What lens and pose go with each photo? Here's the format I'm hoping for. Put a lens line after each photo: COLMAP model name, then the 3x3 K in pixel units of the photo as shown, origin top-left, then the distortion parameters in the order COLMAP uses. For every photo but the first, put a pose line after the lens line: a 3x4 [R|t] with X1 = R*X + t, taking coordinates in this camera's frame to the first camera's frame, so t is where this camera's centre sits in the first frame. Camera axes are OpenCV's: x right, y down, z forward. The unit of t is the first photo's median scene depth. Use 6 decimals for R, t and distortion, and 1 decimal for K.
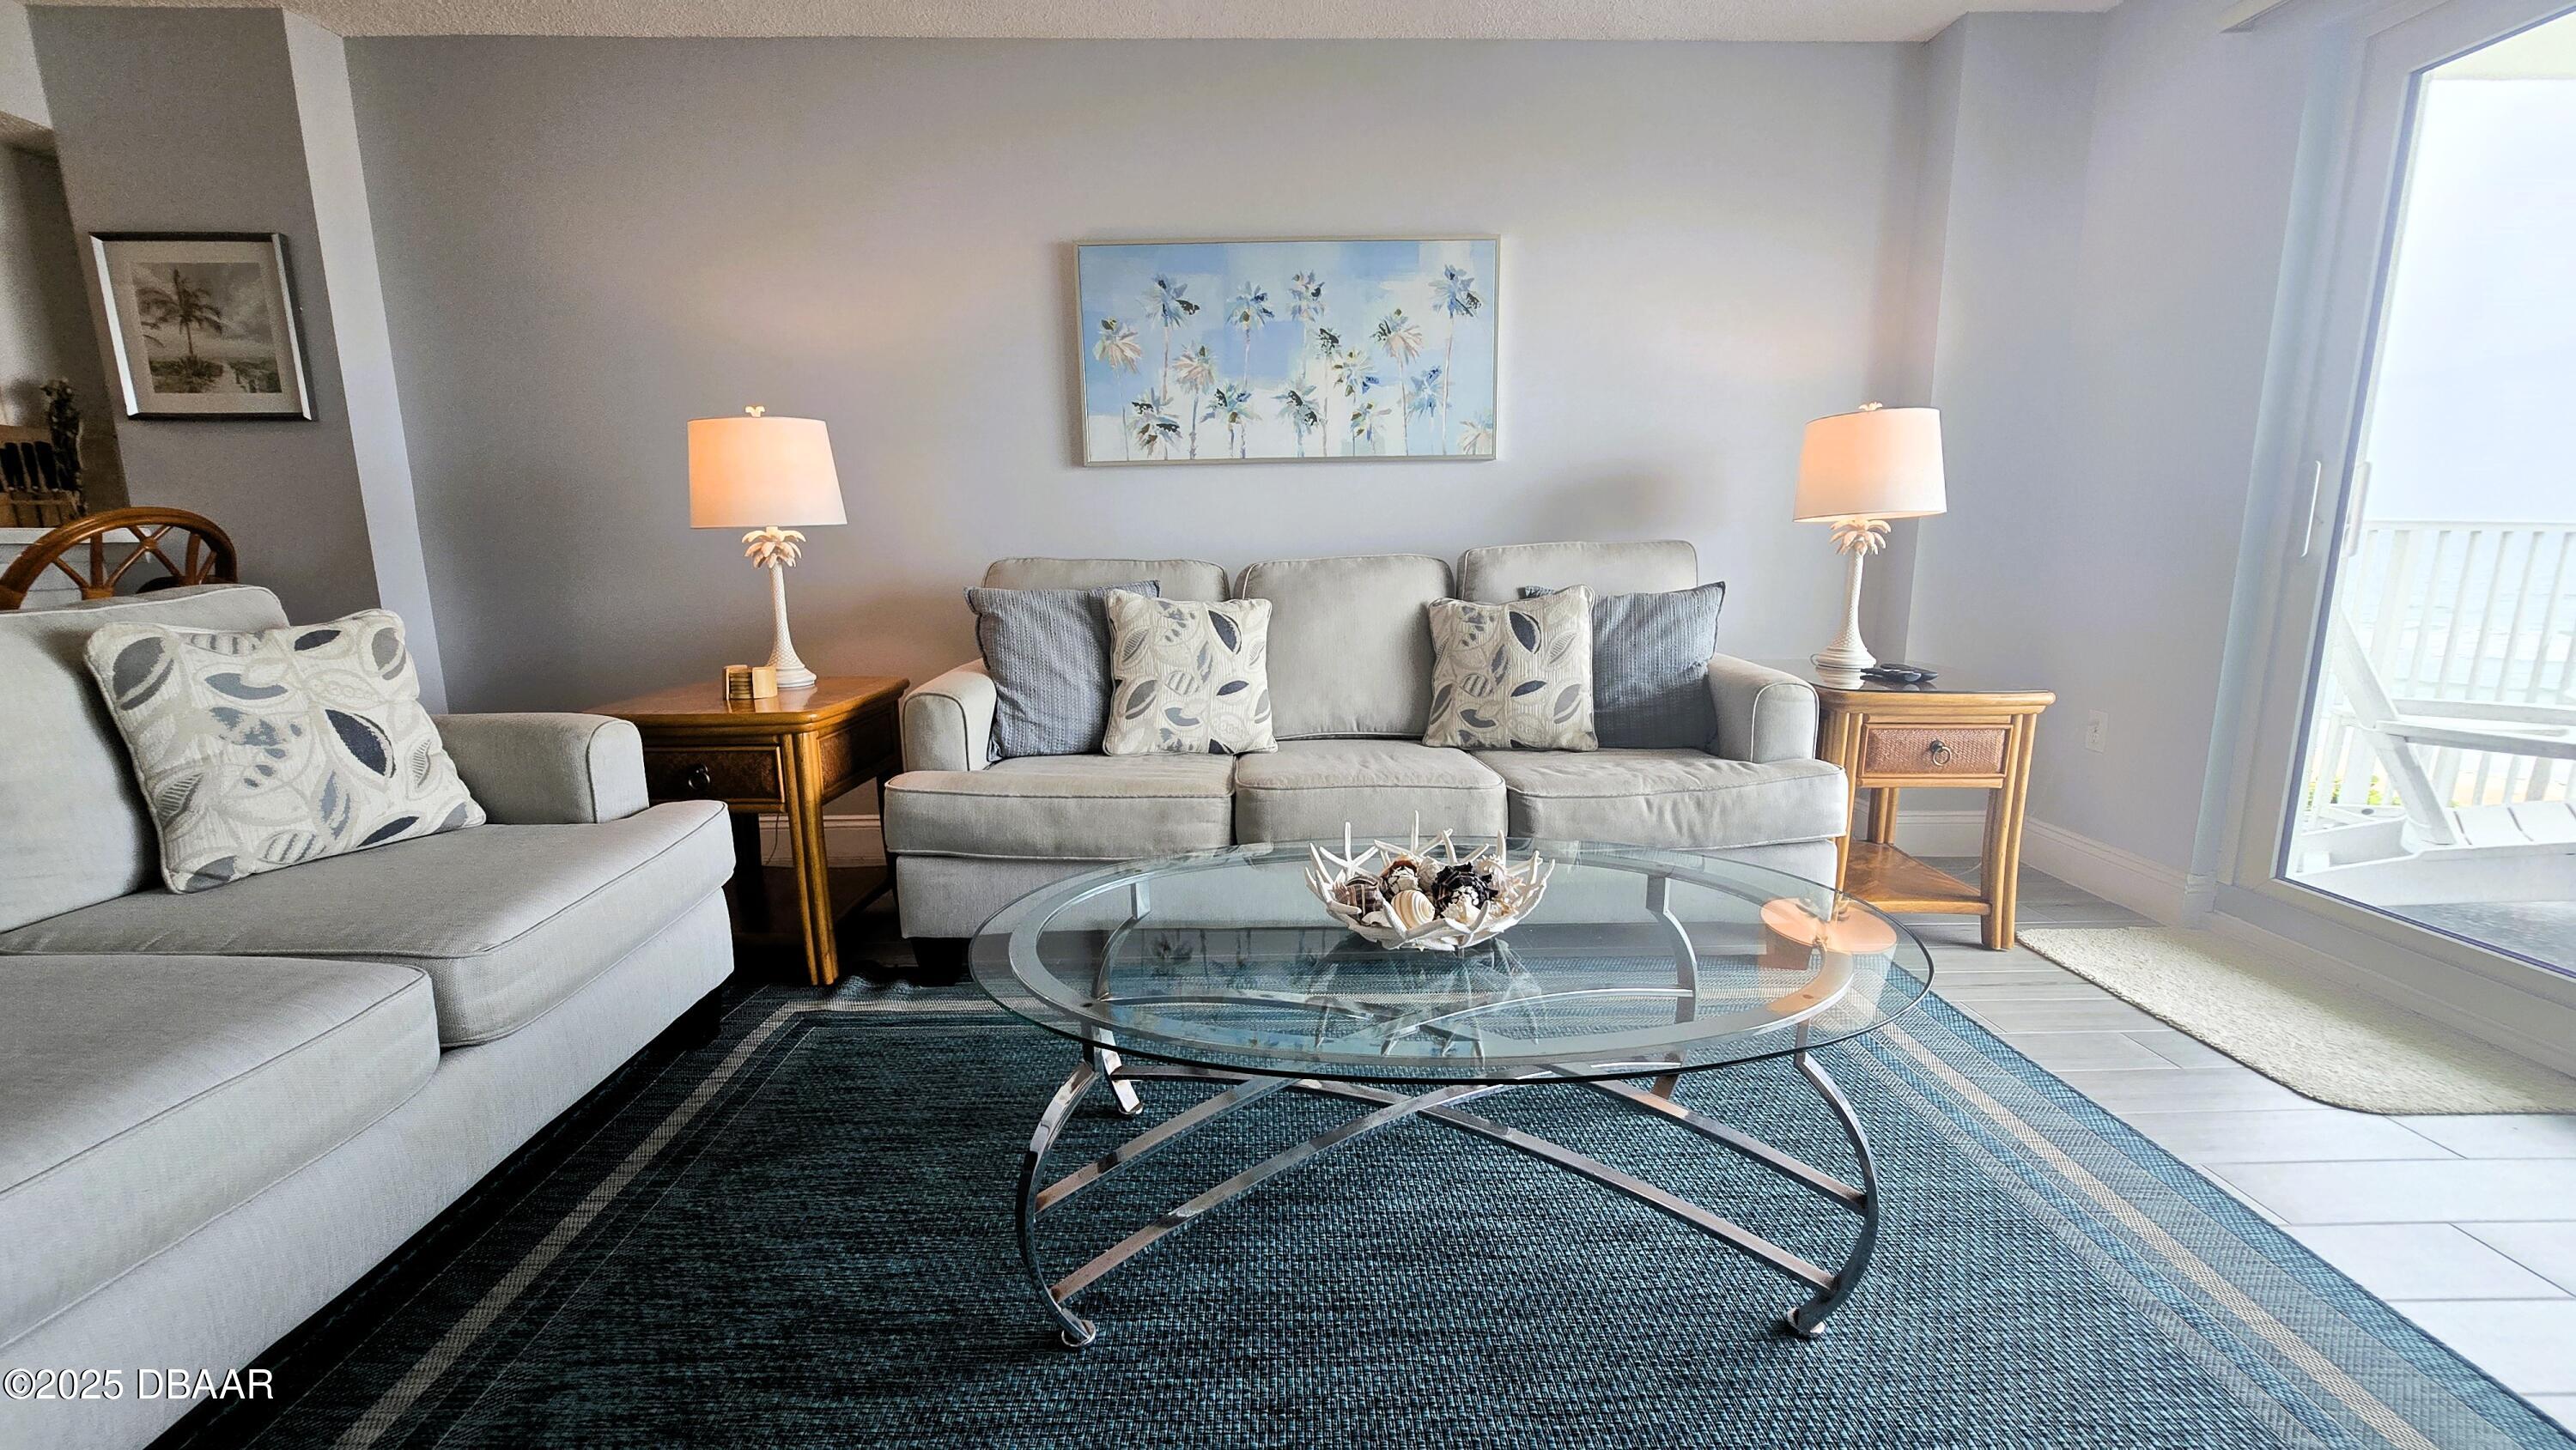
lens RADIAL K [[1052.8, 0, 1285.8], [0, 1052.8, 727.0], [0, 0, 1]] dist [-0.000077, -0.000253]
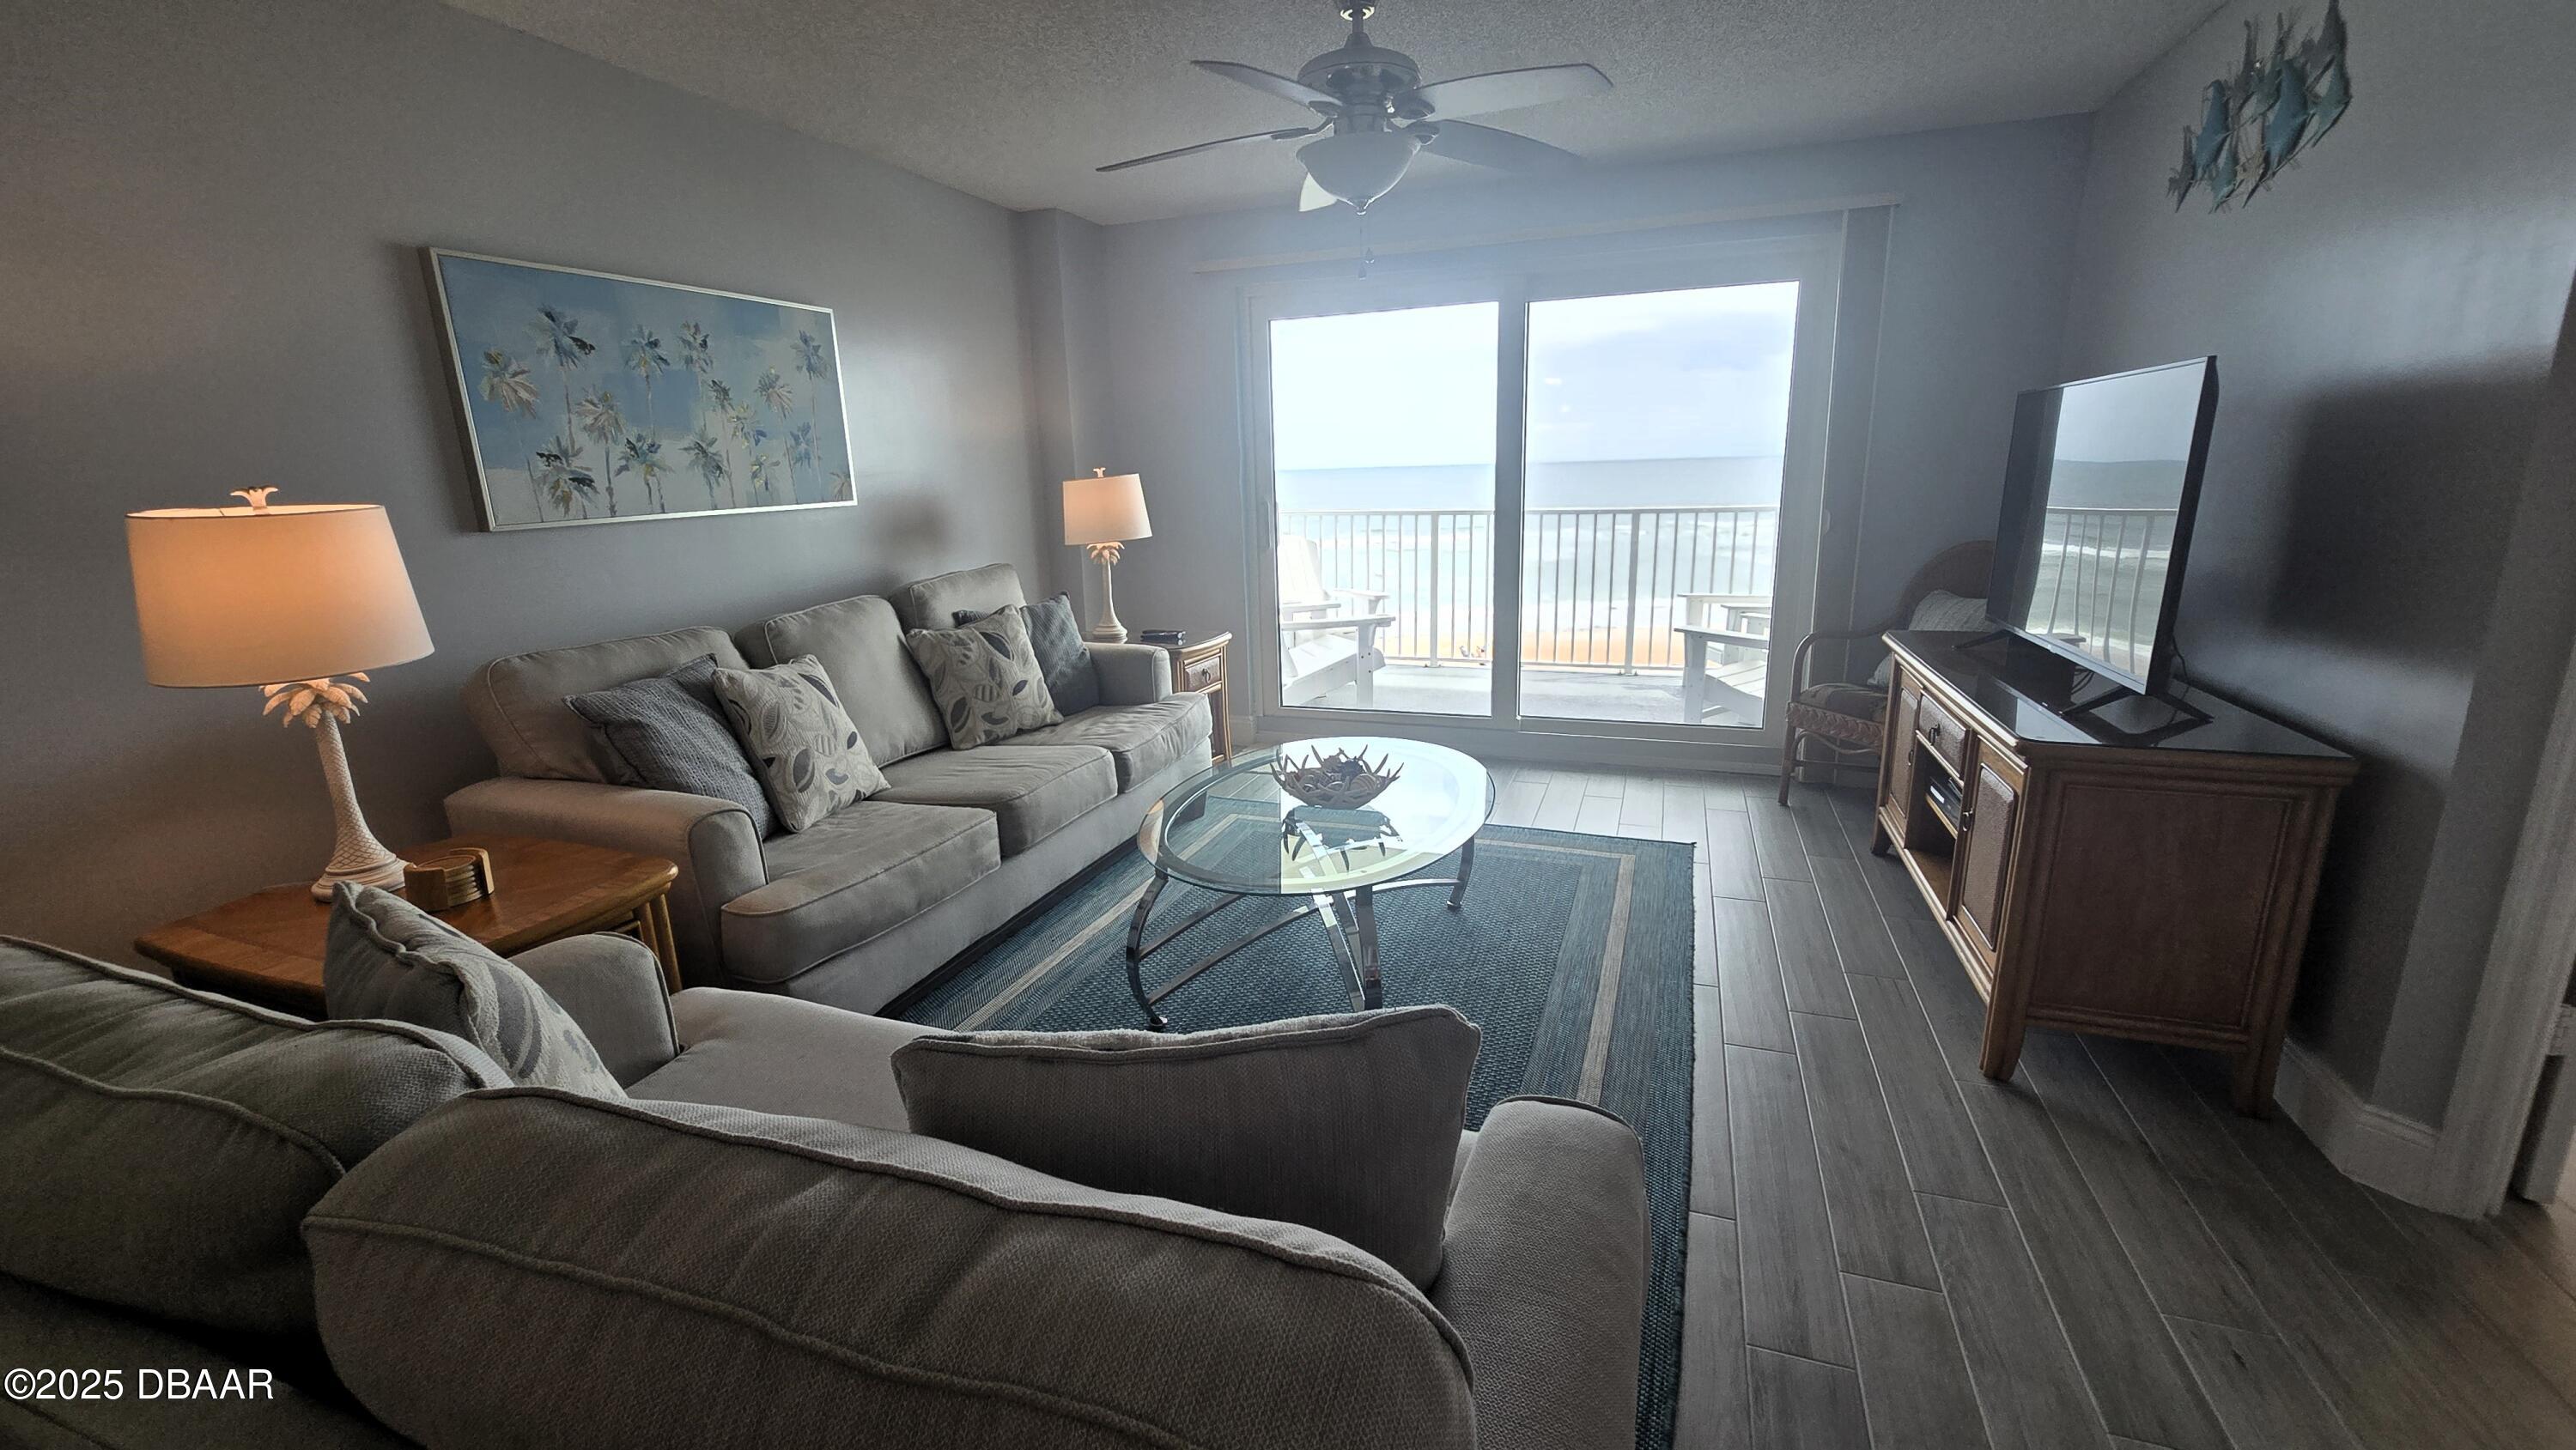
lens RADIAL K [[1052.8, 0, 1285.8], [0, 1052.8, 727.0], [0, 0, 1]] dist [-0.000077, -0.000253]
pose [[0.370435, -0.223961, 0.901454, -0.739786], [0.190096, 0.968235, 0.162436, -0.121339], [-0.909198, 0.111190, 0.401242, 0.147118]]
